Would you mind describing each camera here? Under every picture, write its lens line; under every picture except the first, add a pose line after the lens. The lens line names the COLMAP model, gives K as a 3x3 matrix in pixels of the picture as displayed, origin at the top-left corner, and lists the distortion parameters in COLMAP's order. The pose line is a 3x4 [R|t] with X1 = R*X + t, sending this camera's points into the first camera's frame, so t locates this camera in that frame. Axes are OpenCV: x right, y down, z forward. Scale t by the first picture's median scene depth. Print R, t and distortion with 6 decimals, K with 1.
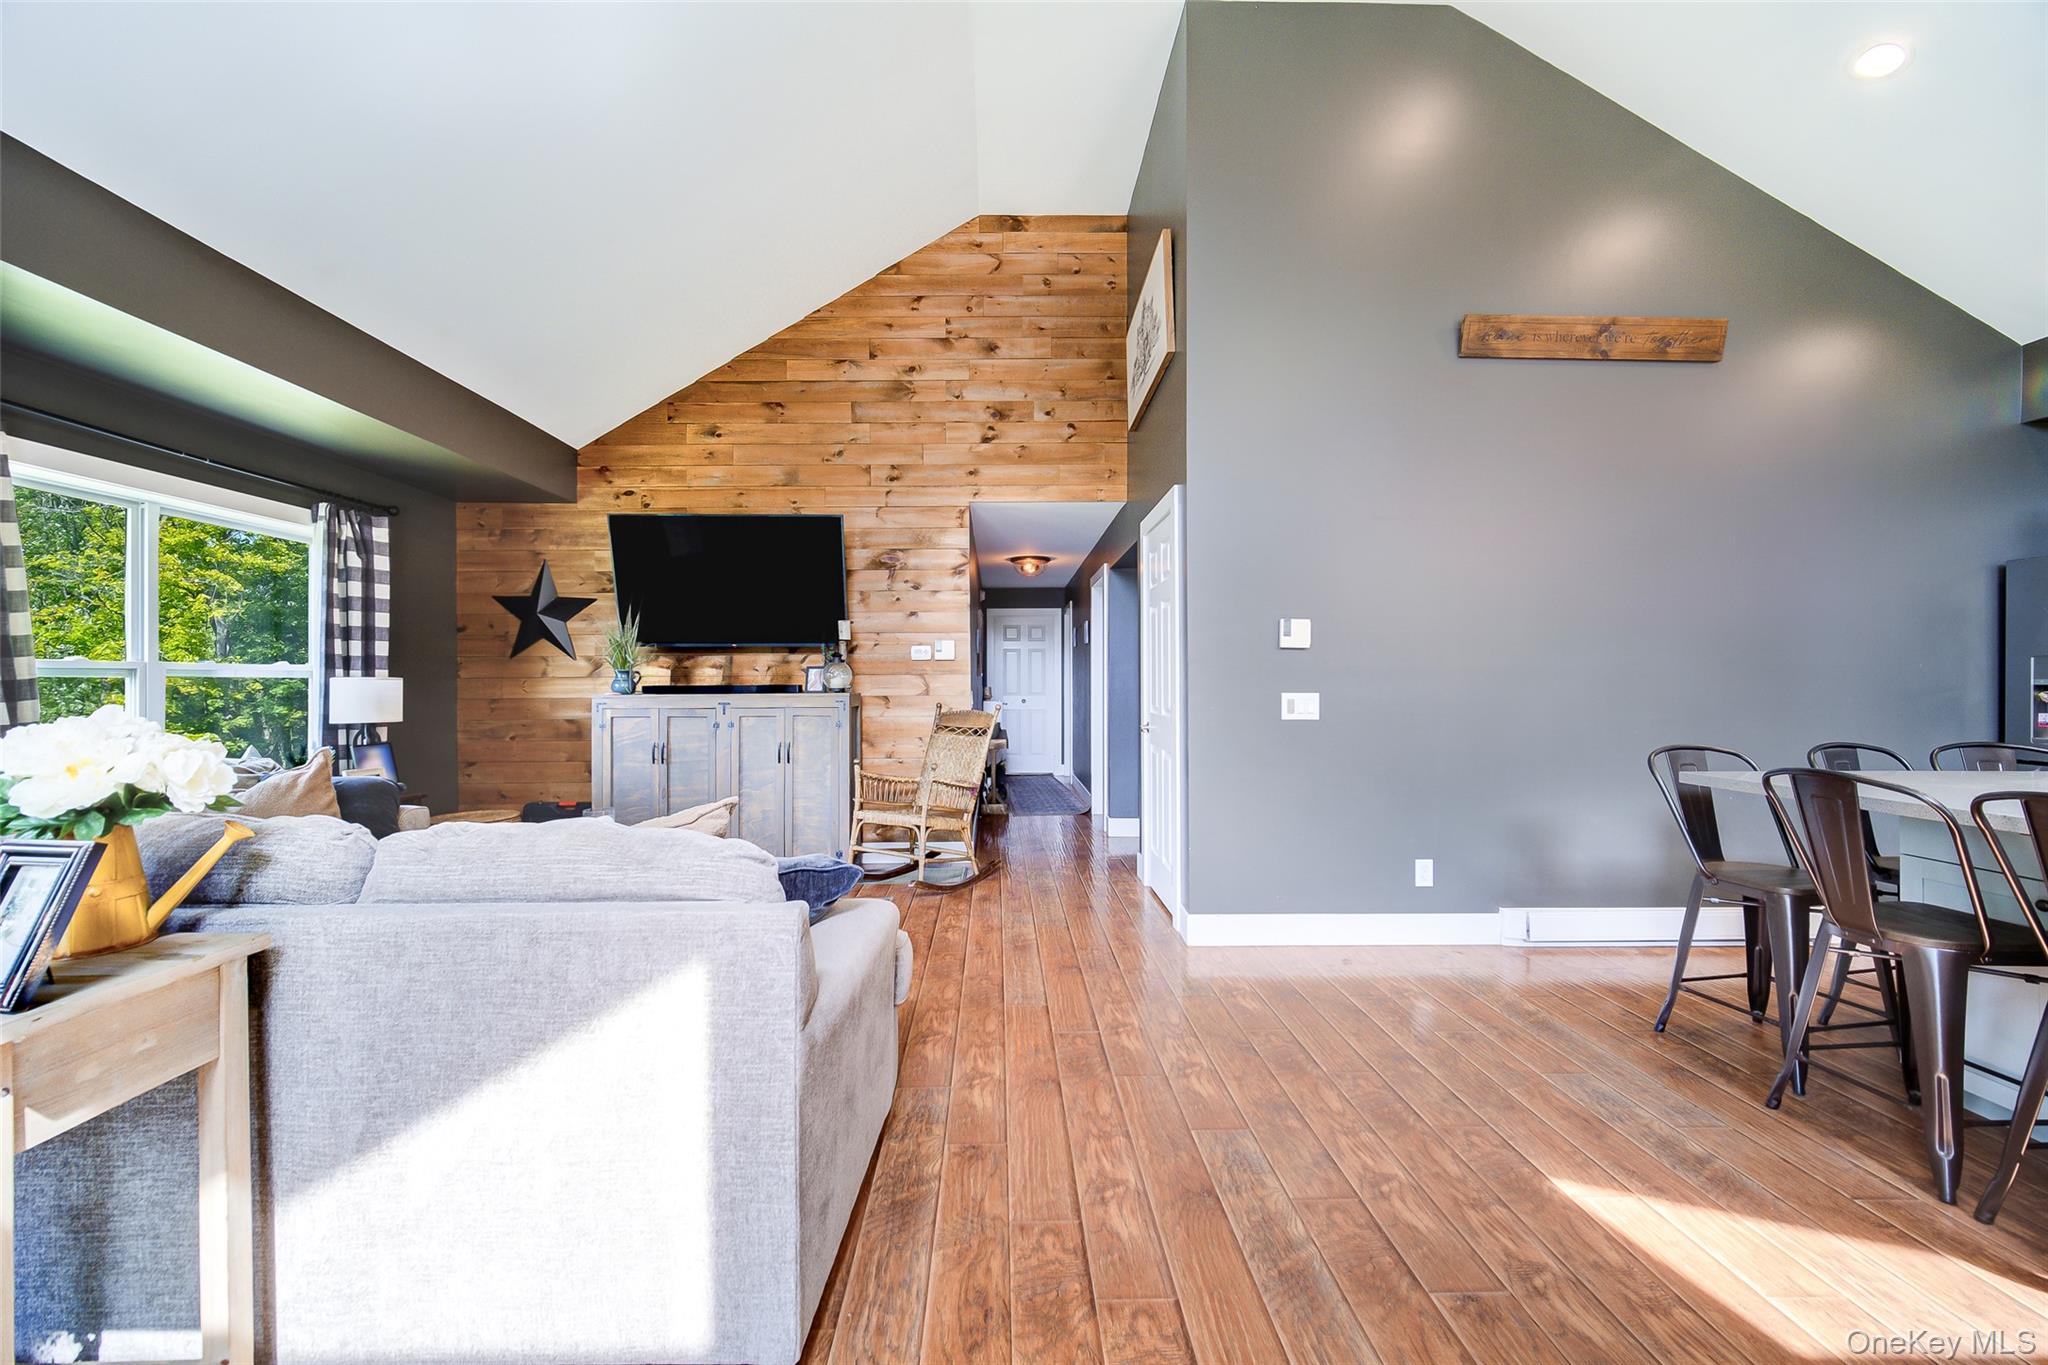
lens RADIAL K [[831.7, 0, 1013.7], [0, 831.7, 680.3], [0, 0, 1]] dist [-0.002130, -0.000935]
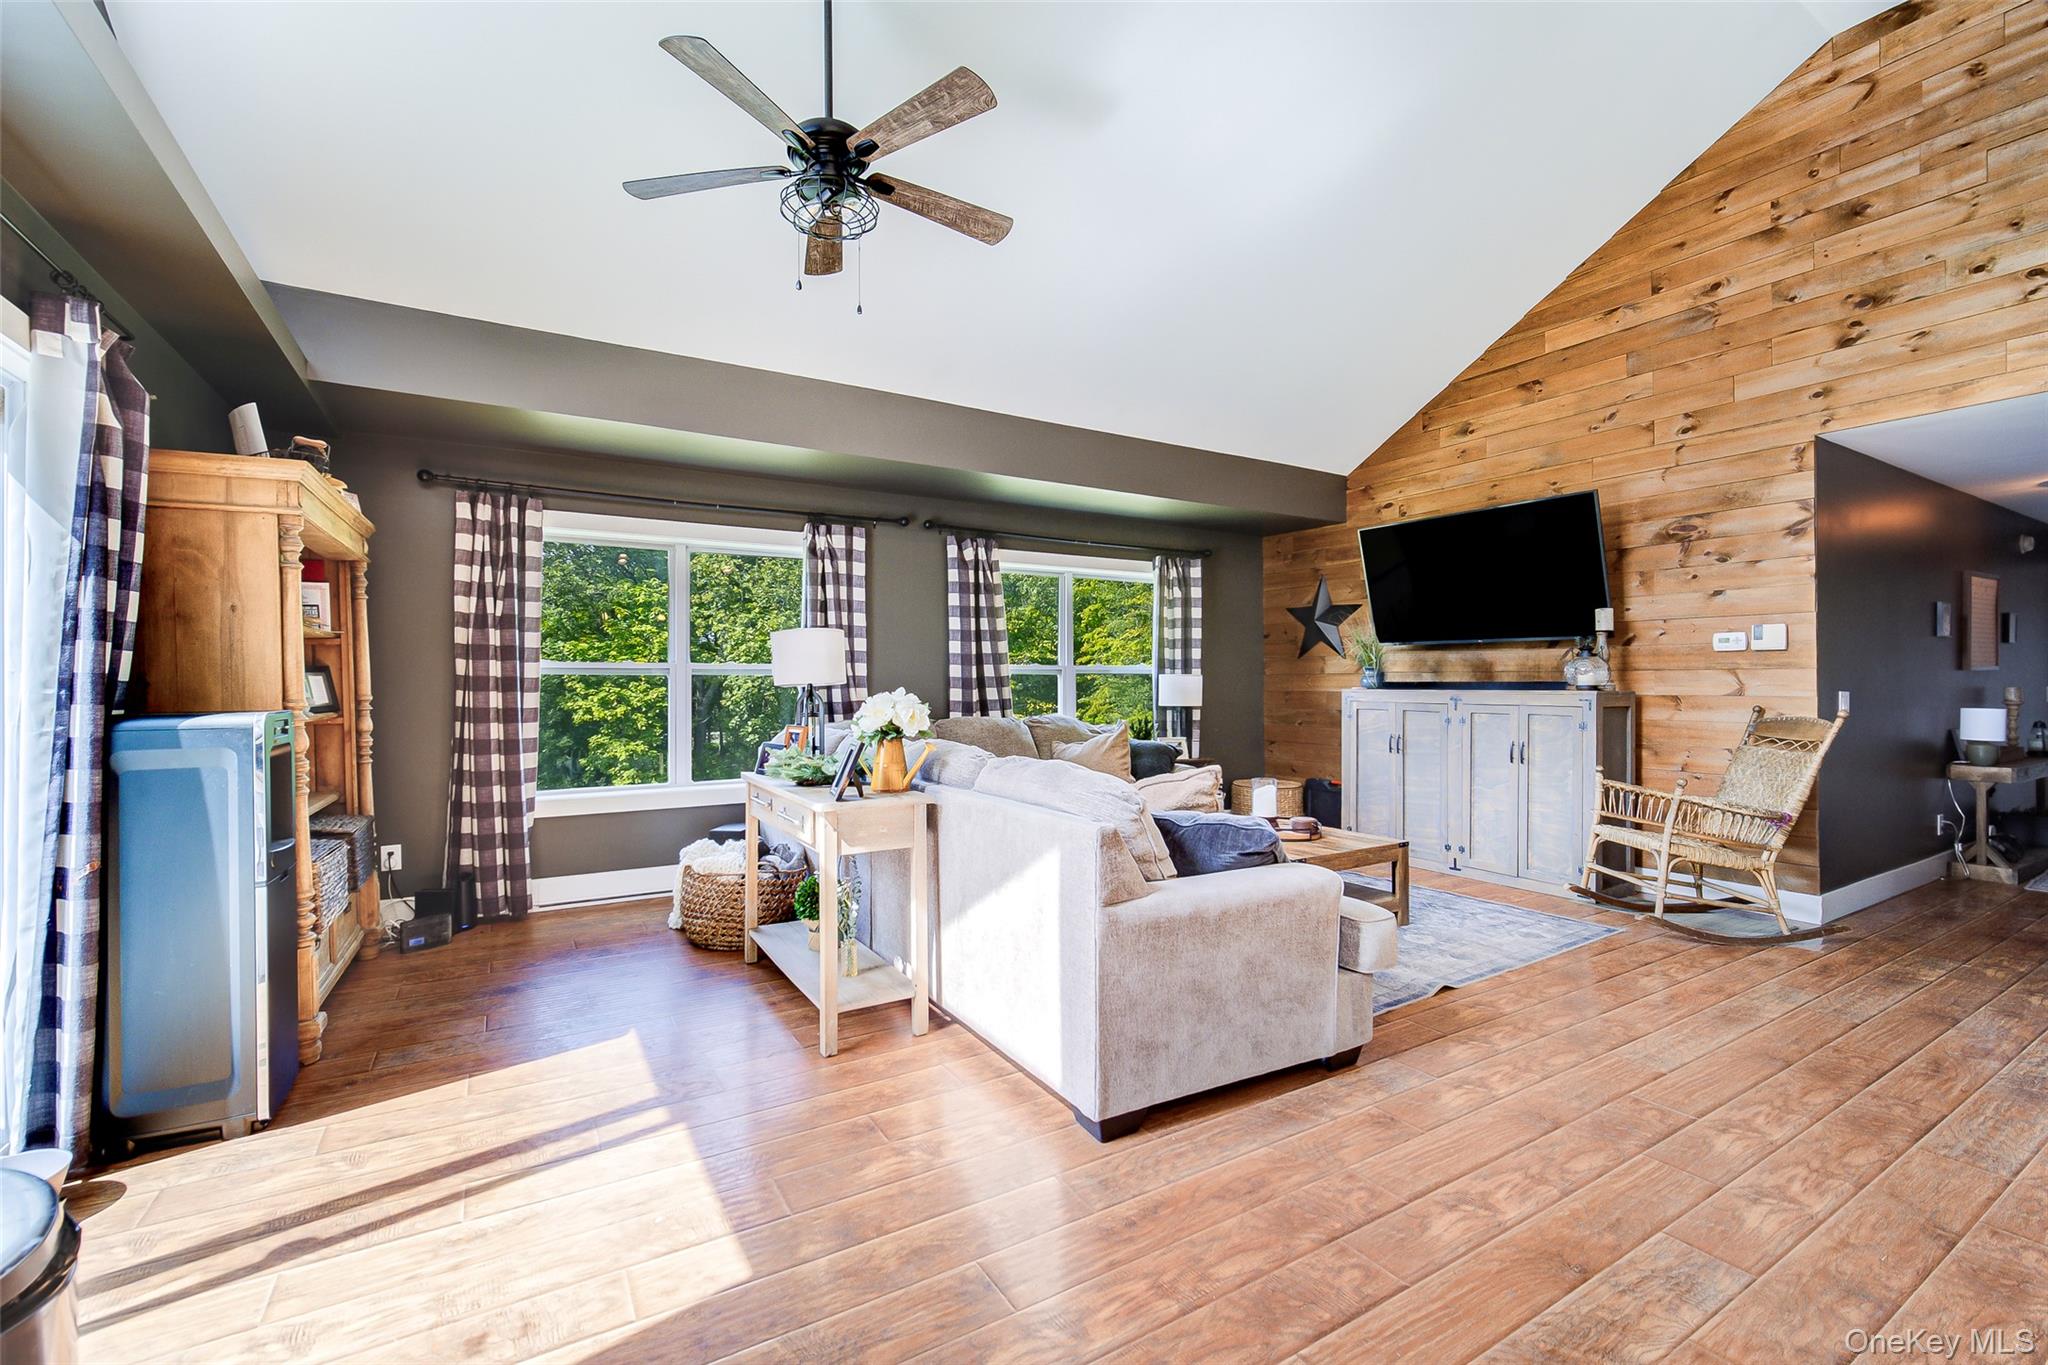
lens RADIAL K [[831.7, 0, 1024.2], [0, 831.7, 680.6], [0, 0, 1]] dist [-0.002130, -0.000935]
pose [[0.521672, 0.005119, -0.853131, 0.226043], [0.000159, 0.999981, 0.006097, -0.001197], [0.853146, -0.003316, 0.521662, 0.018658]]
